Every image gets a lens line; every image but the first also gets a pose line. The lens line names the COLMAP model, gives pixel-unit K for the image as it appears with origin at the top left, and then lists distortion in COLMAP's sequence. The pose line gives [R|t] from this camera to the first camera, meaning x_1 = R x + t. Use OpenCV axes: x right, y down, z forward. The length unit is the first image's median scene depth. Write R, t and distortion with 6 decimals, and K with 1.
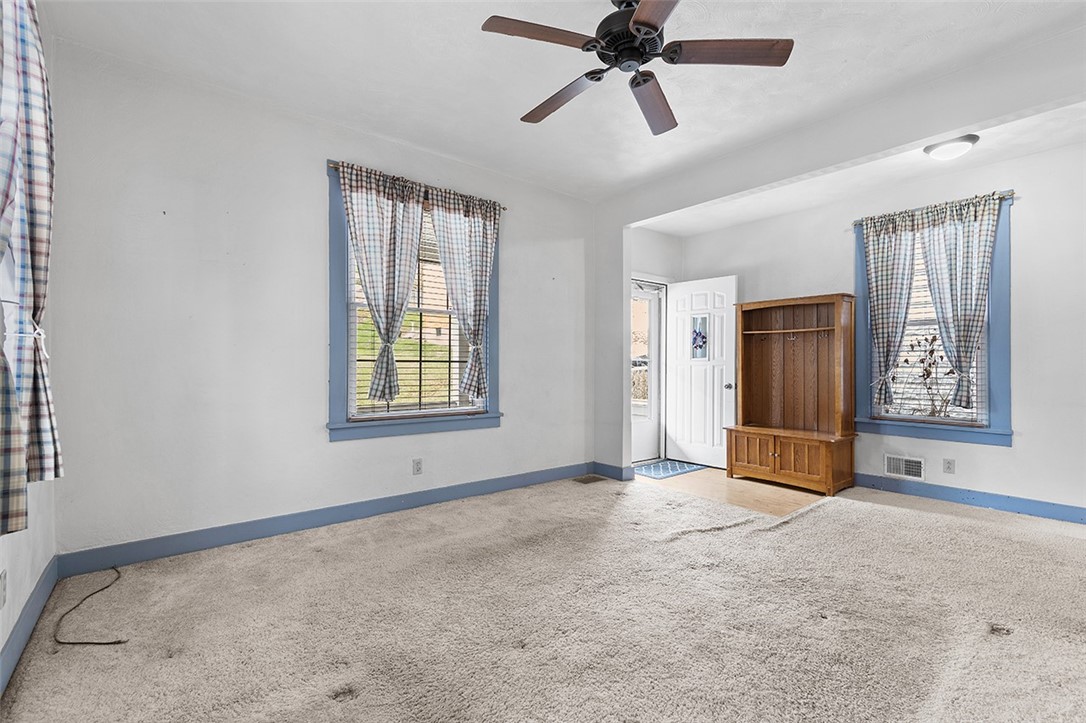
lens RADIAL K [[488.9, 0, 545.3], [0, 488.9, 363.6], [0, 0, 1]] dist [0.001796, 0.000063]
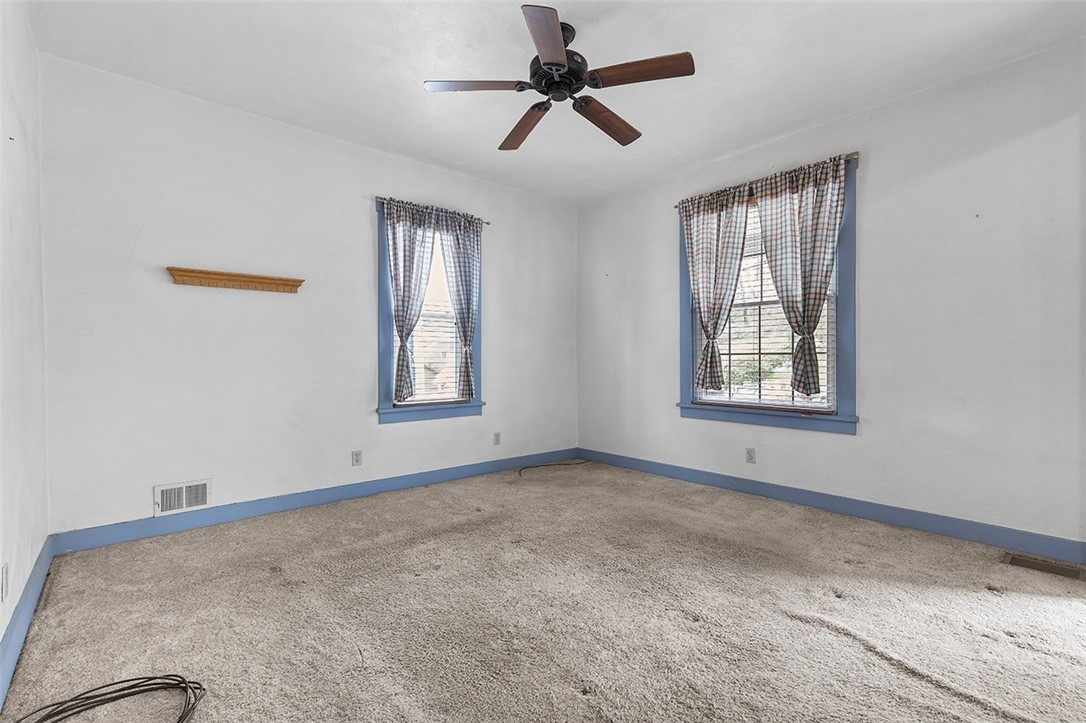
lens RADIAL K [[494.2, 0, 554.5], [0, 494.2, 359.0], [0, 0, 1]] dist [0.001326, 0.000037]
pose [[0.048659, -0.002318, -0.998813, 0.810005], [0.004909, 0.999986, -0.002082, 0.006277], [0.998803, -0.004801, 0.048669, 0.564650]]
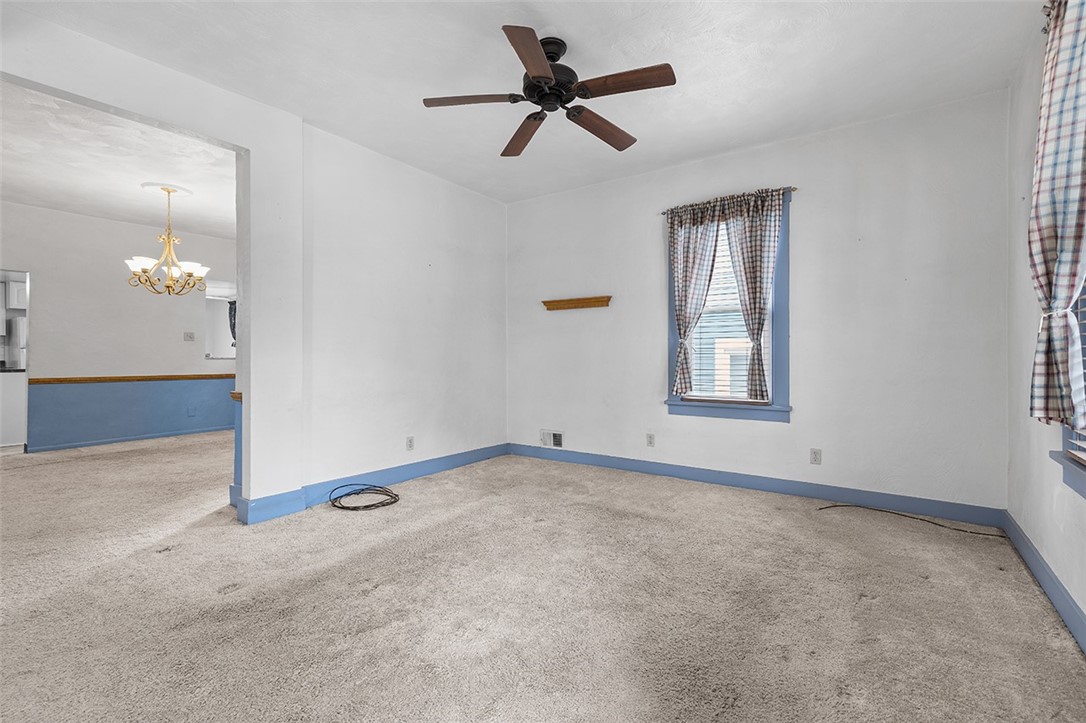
lens RADIAL K [[494.2, 0, 554.5], [0, 494.2, 359.0], [0, 0, 1]] dist [0.001326, 0.000037]
pose [[-0.961356, 0.000567, -0.275307, 0.299653], [0.000258, 0.999999, 0.001160, 0.008944], [0.275307, 0.001044, -0.961356, 1.324712]]
